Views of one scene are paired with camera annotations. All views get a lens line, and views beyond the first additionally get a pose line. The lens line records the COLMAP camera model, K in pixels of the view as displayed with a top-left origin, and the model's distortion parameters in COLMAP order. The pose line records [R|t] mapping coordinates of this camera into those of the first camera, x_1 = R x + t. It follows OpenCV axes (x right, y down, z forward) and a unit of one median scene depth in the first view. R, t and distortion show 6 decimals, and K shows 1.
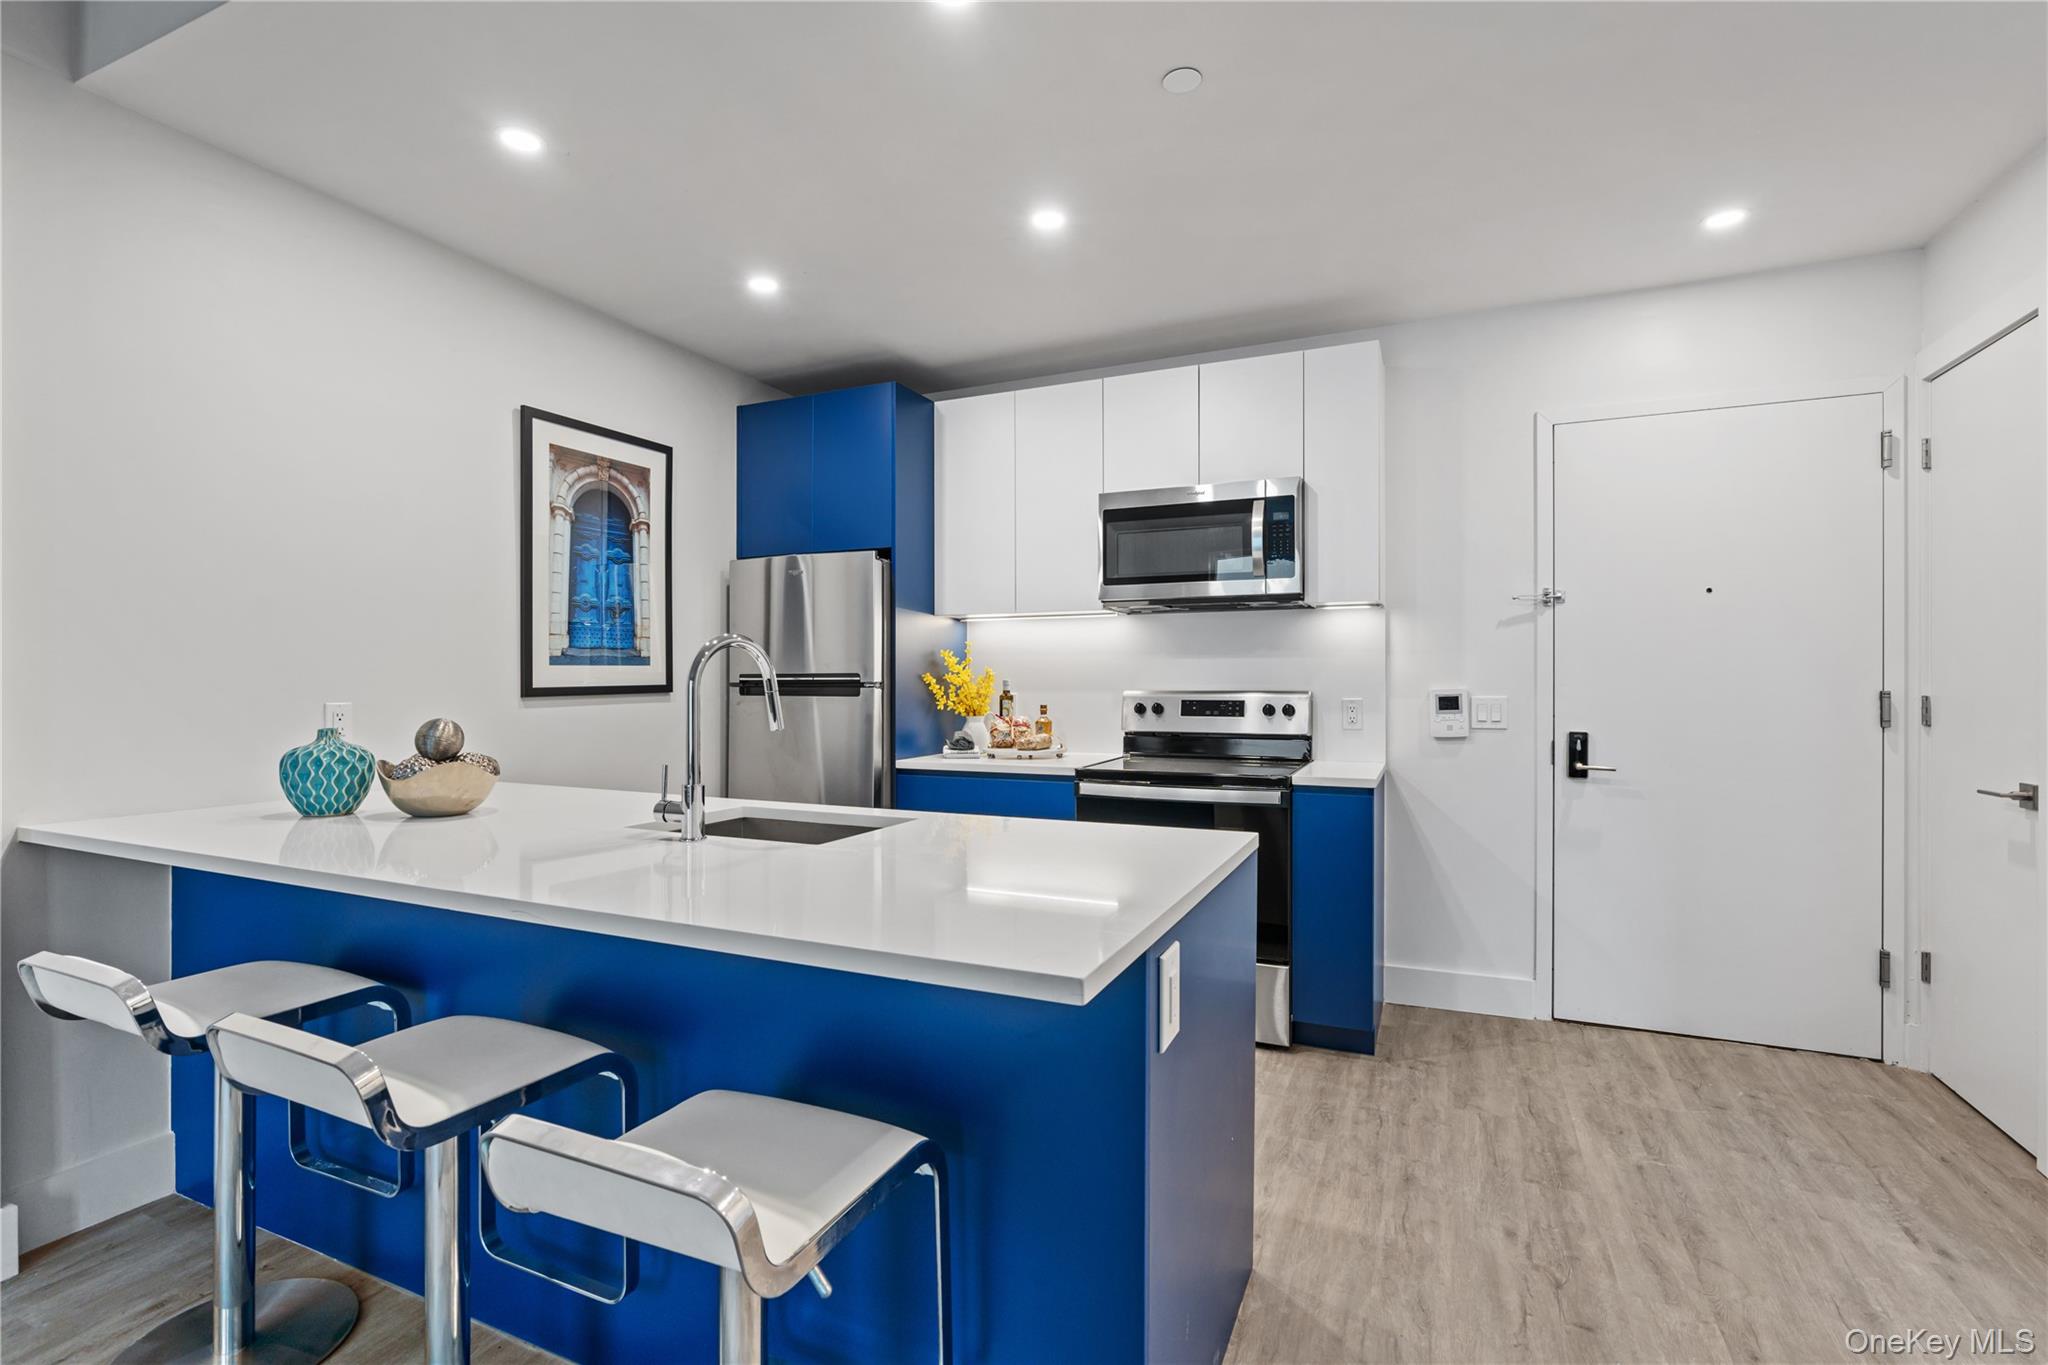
lens RADIAL K [[928.2, 0, 1023.7], [0, 928.2, 685.4], [0, 0, 1]] dist [-0.012836, 0.005392]
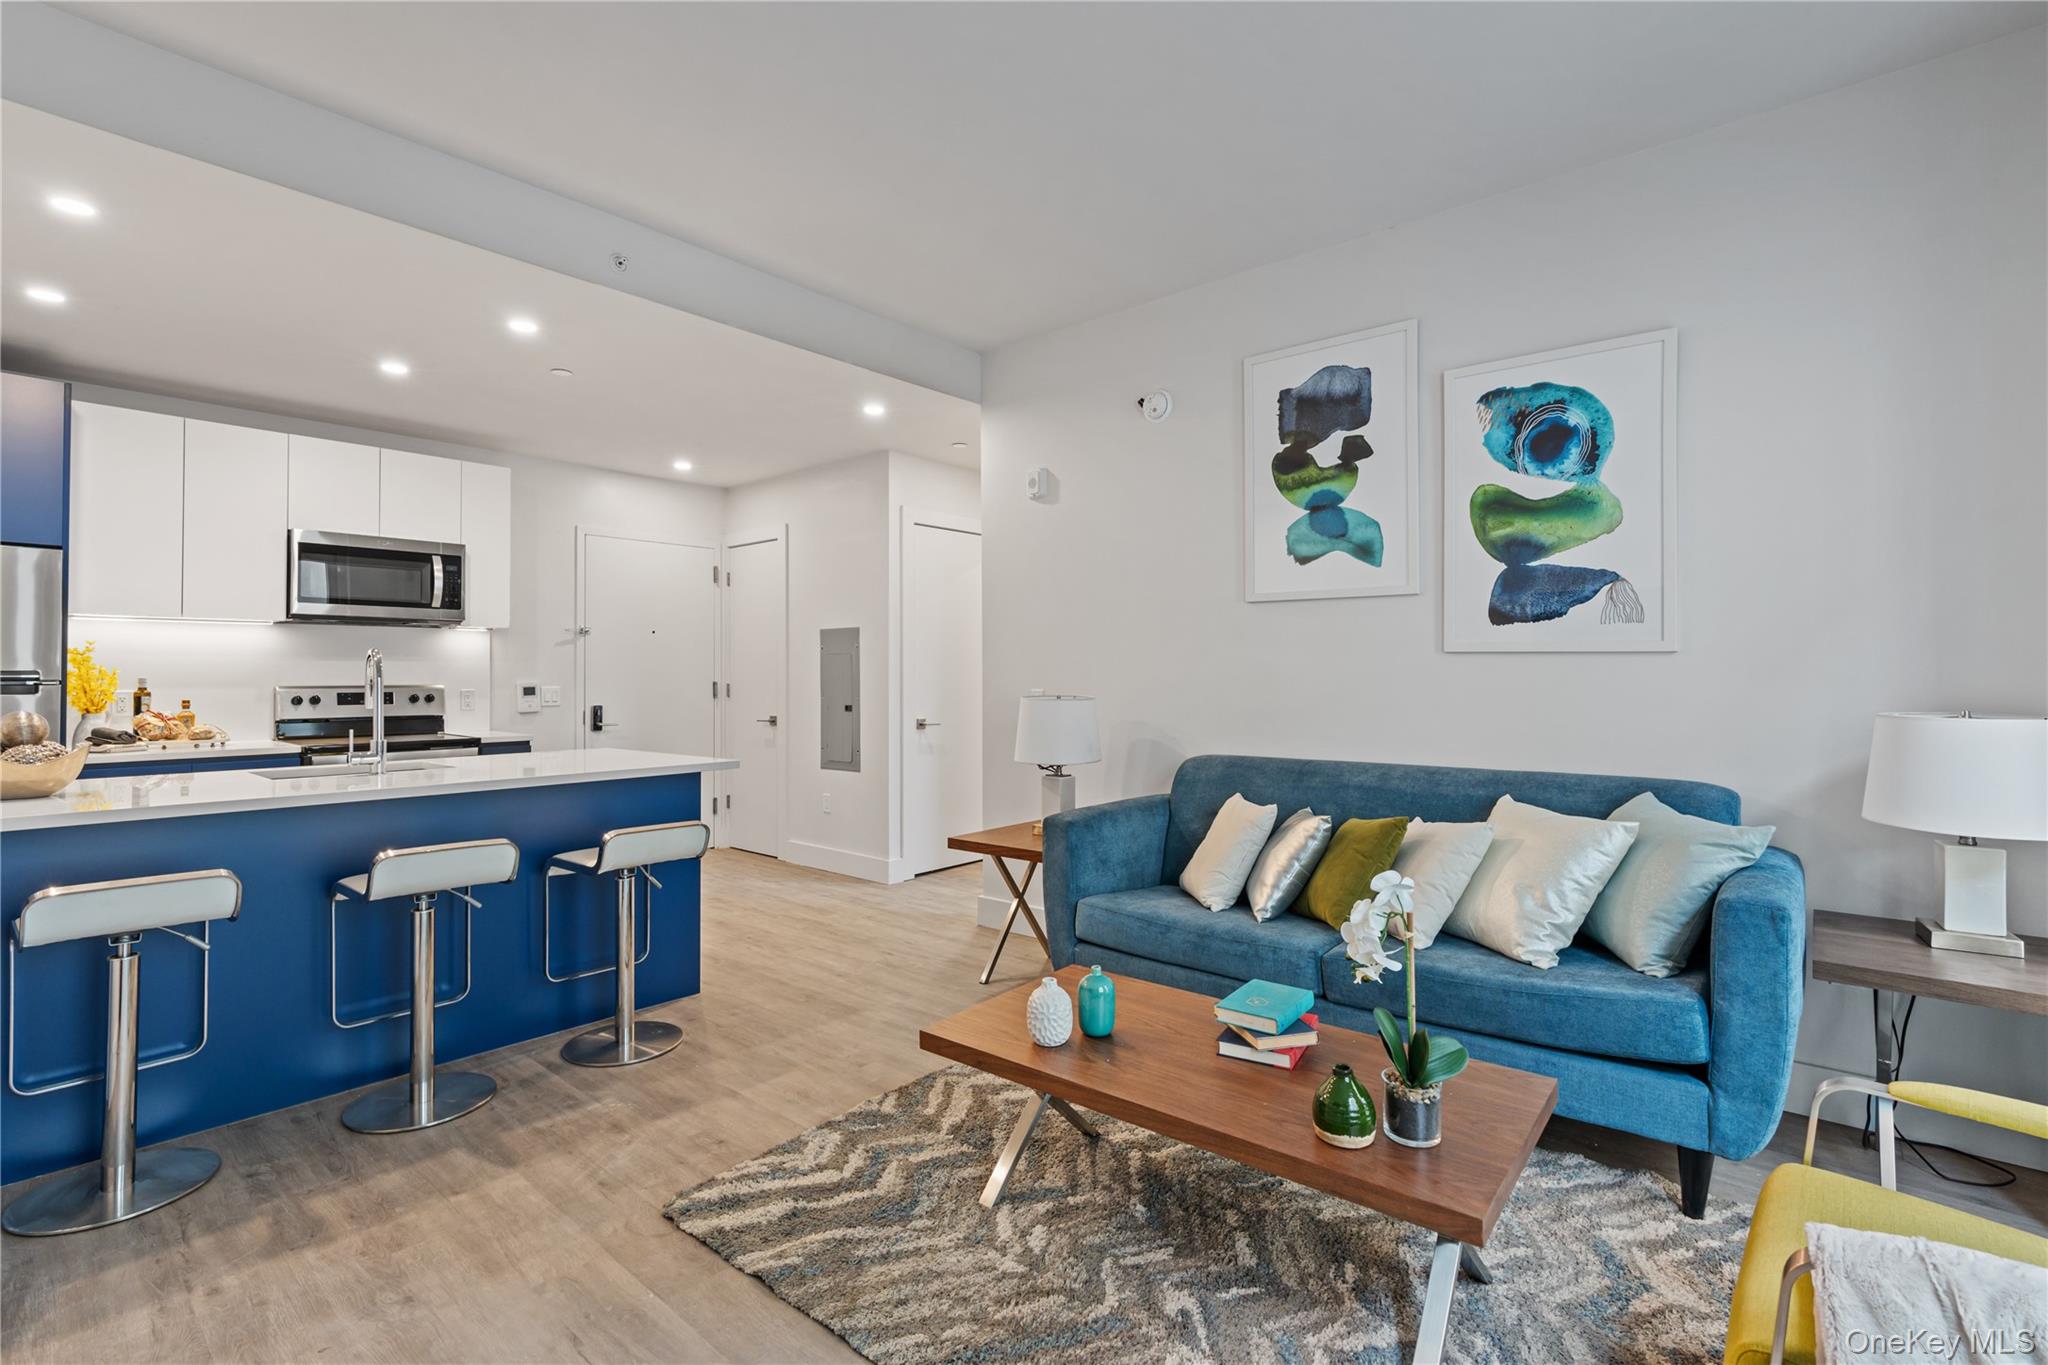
lens RADIAL K [[928.2, 0, 1024.1], [0, 928.2, 663.0], [0, 0, 1]] dist [-0.012836, 0.005392]
pose [[0.278213, 0.014319, 0.960413, -0.884682], [0.008144, 0.999818, -0.017265, 0.004866], [-0.960485, 0.012625, 0.278045, -0.302356]]
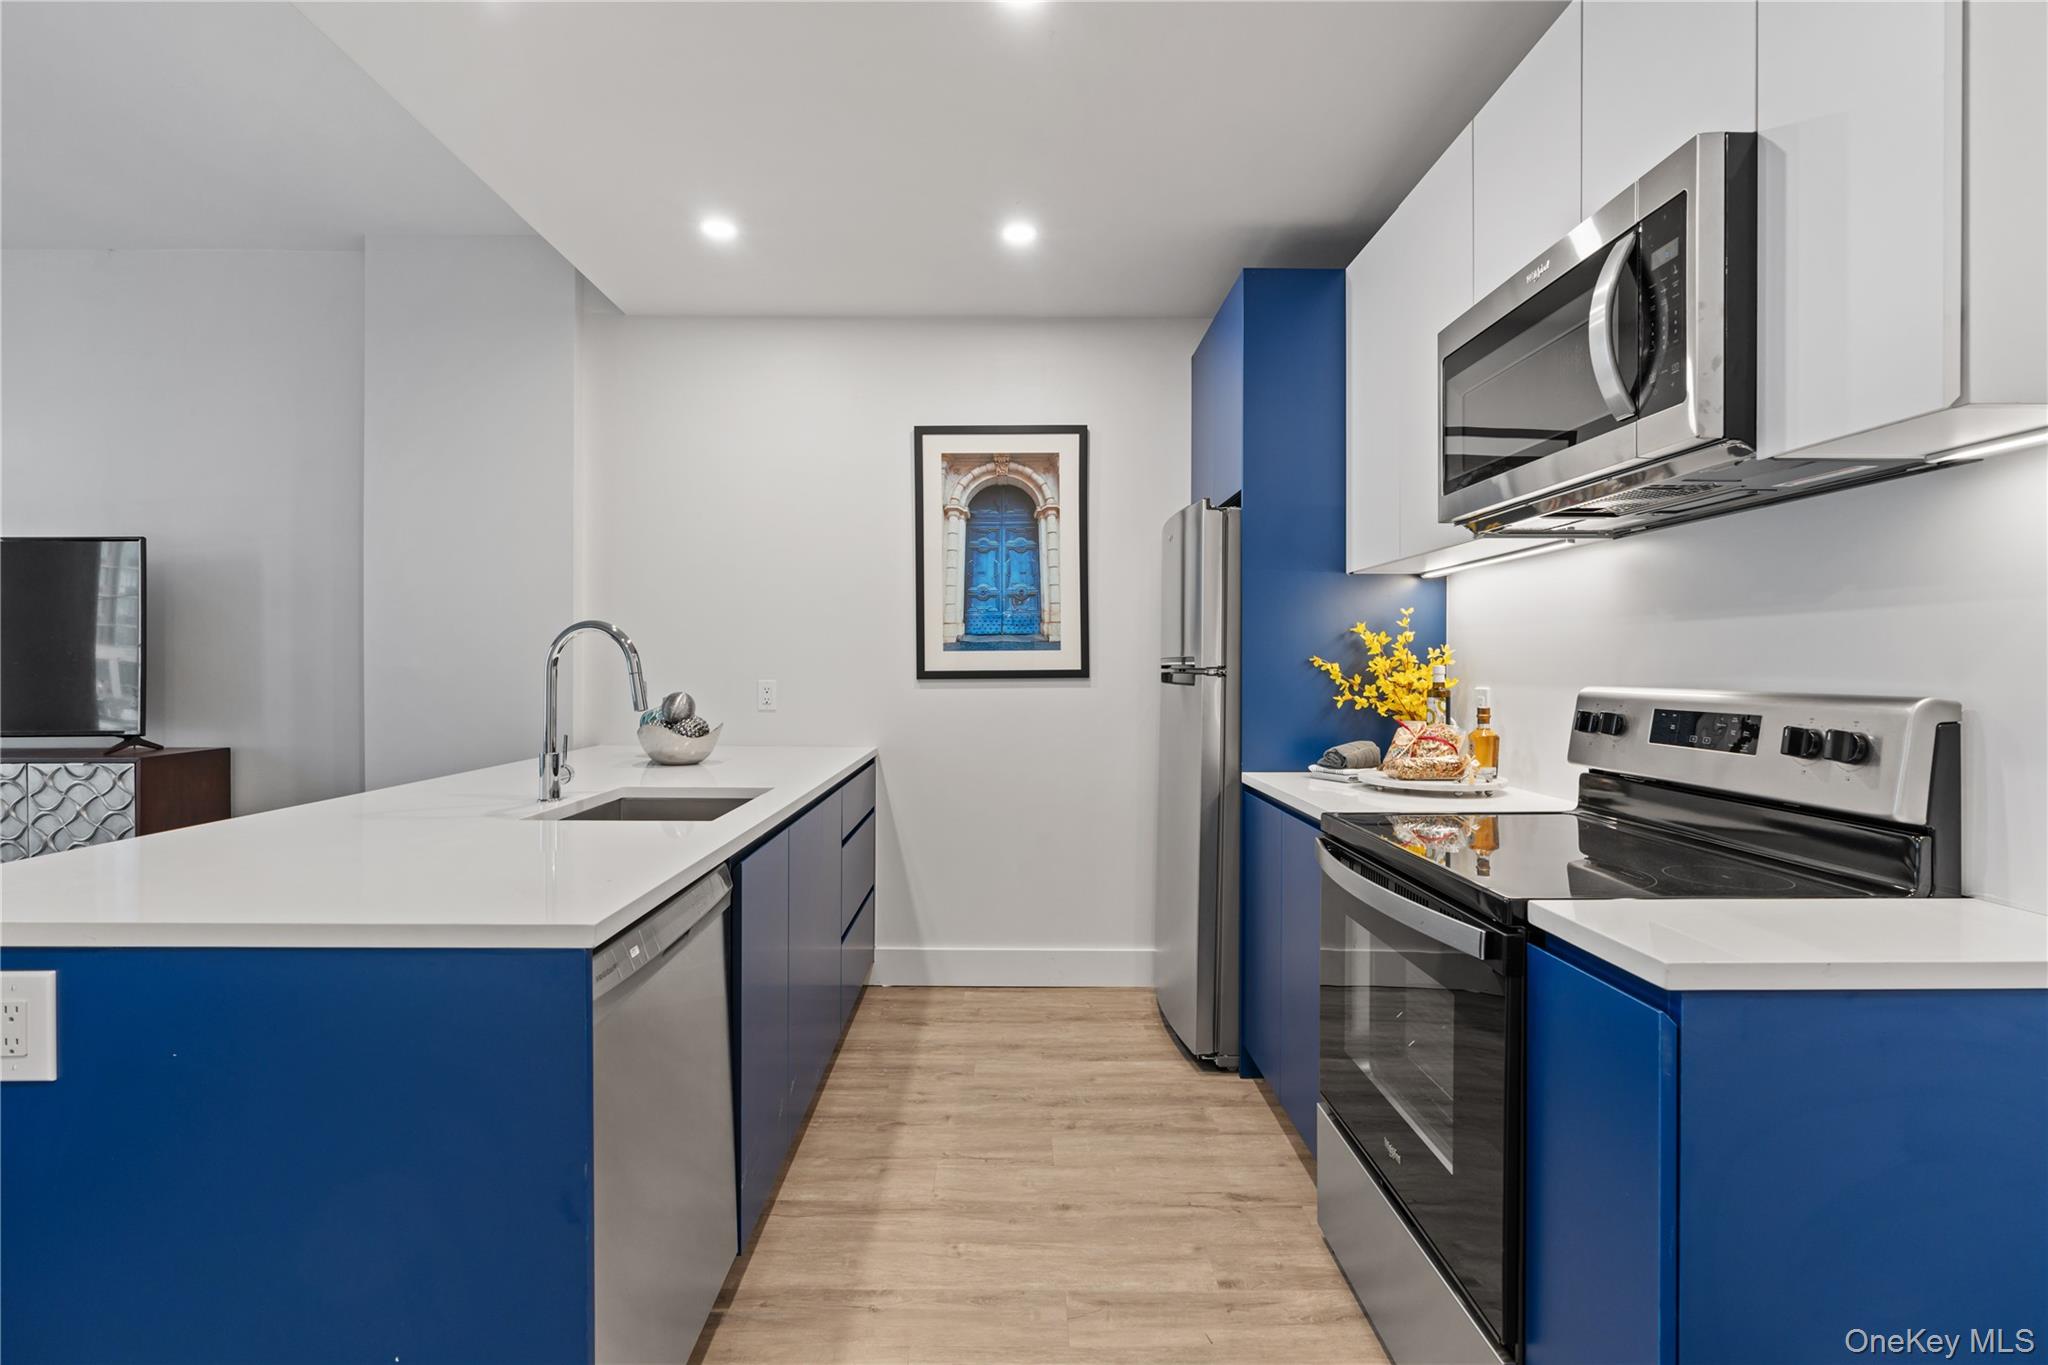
lens RADIAL K [[928.2, 0, 1036.2], [0, 928.2, 668.4], [0, 0, 1]] dist [-0.012836, 0.005392]
pose [[0.426622, 0.004469, -0.904419, 0.511769], [-0.010174, 0.999948, 0.000142, -0.001942], [0.904373, 0.009141, 0.426646, 0.577431]]
